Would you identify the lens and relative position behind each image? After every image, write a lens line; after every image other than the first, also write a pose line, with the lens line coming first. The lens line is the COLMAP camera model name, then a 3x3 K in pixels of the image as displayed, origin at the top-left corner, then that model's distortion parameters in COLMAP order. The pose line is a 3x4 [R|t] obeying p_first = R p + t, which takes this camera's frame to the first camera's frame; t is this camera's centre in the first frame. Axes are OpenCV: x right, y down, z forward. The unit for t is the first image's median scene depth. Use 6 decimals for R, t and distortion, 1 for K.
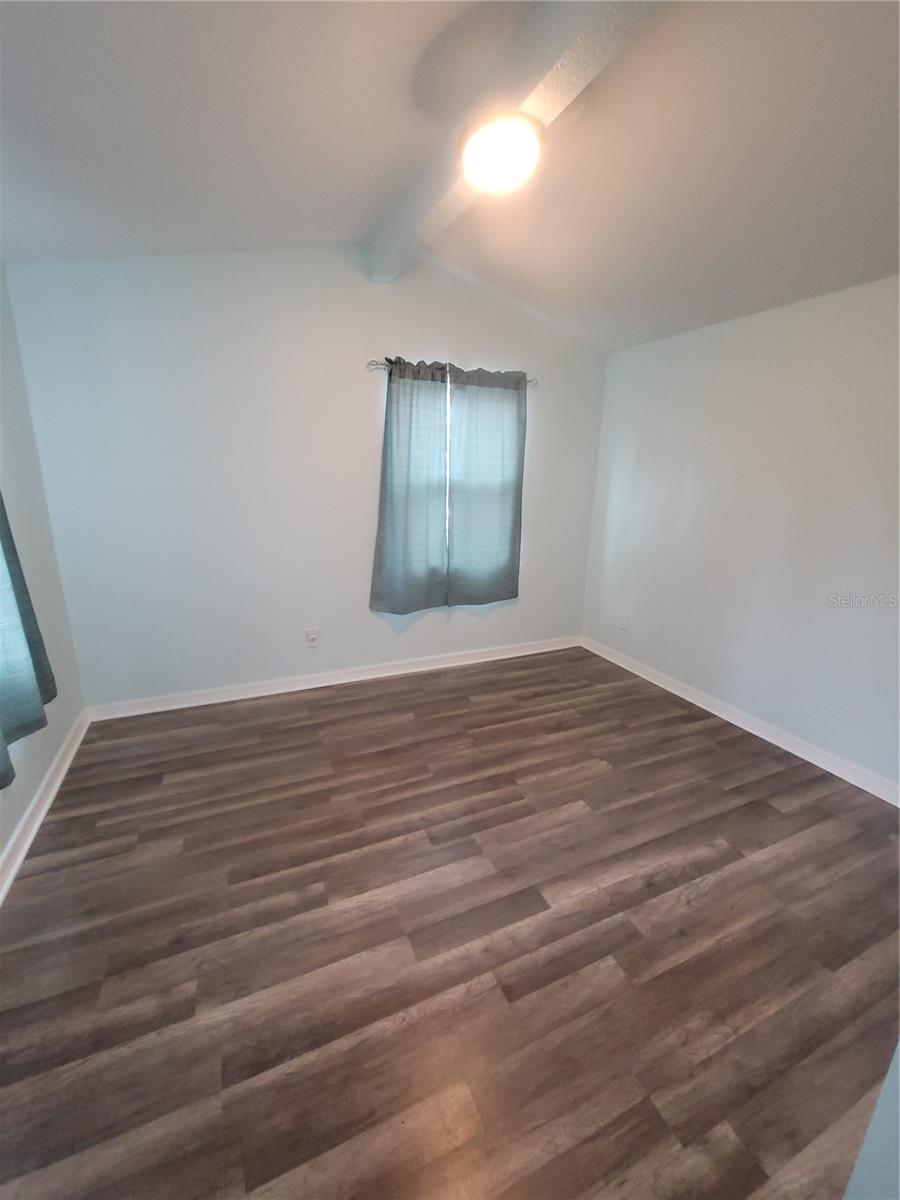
lens RADIAL K [[489.6, 0, 455.4], [0, 489.6, 601.8], [0, 0, 1]] dist [-0.002498, -0.000964]
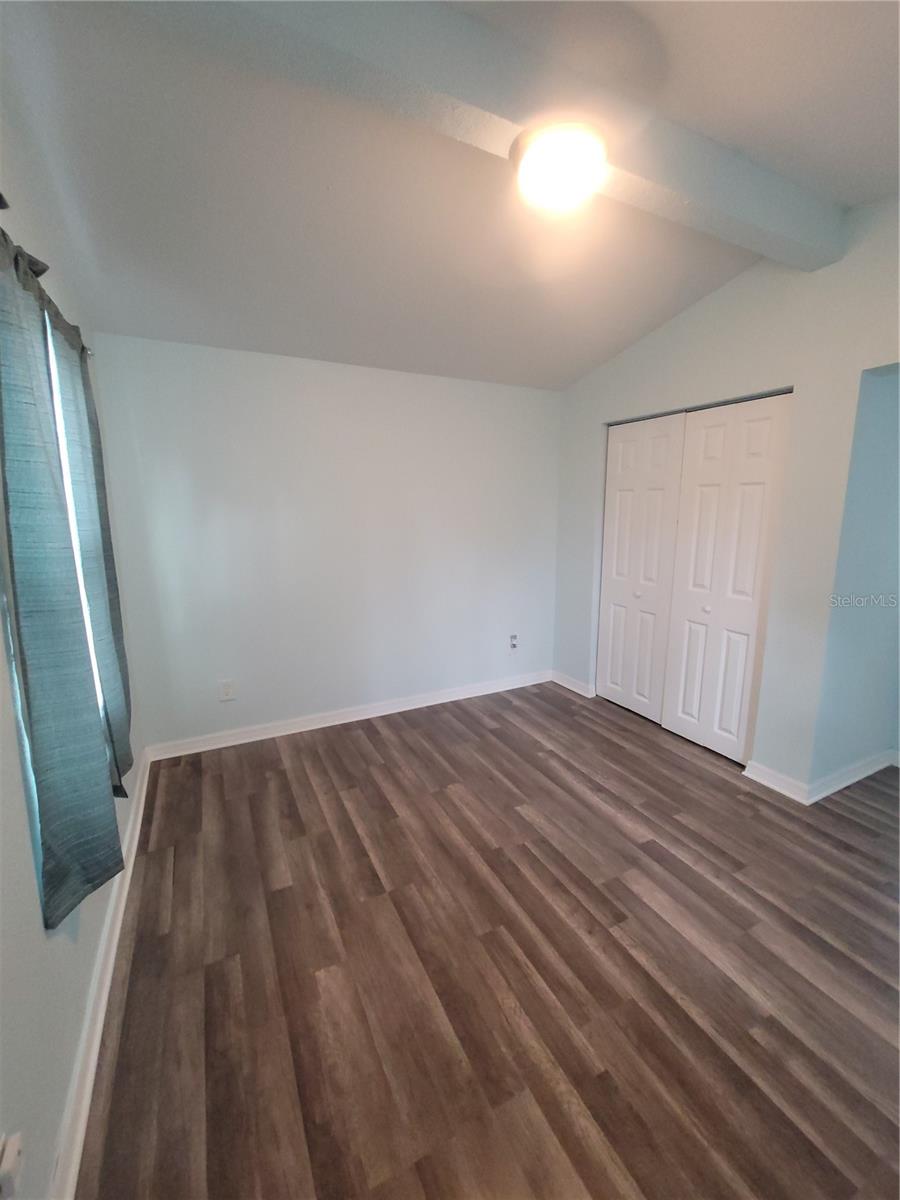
lens RADIAL K [[489.6, 0, 455.4], [0, 489.6, 592.5], [0, 0, 1]] dist [-0.002498, -0.000964]
pose [[-0.036387, -0.199355, 0.979252, -0.693344], [0.266732, 0.942414, 0.201767, -0.287024], [-0.963083, 0.268540, 0.018883, 0.991629]]
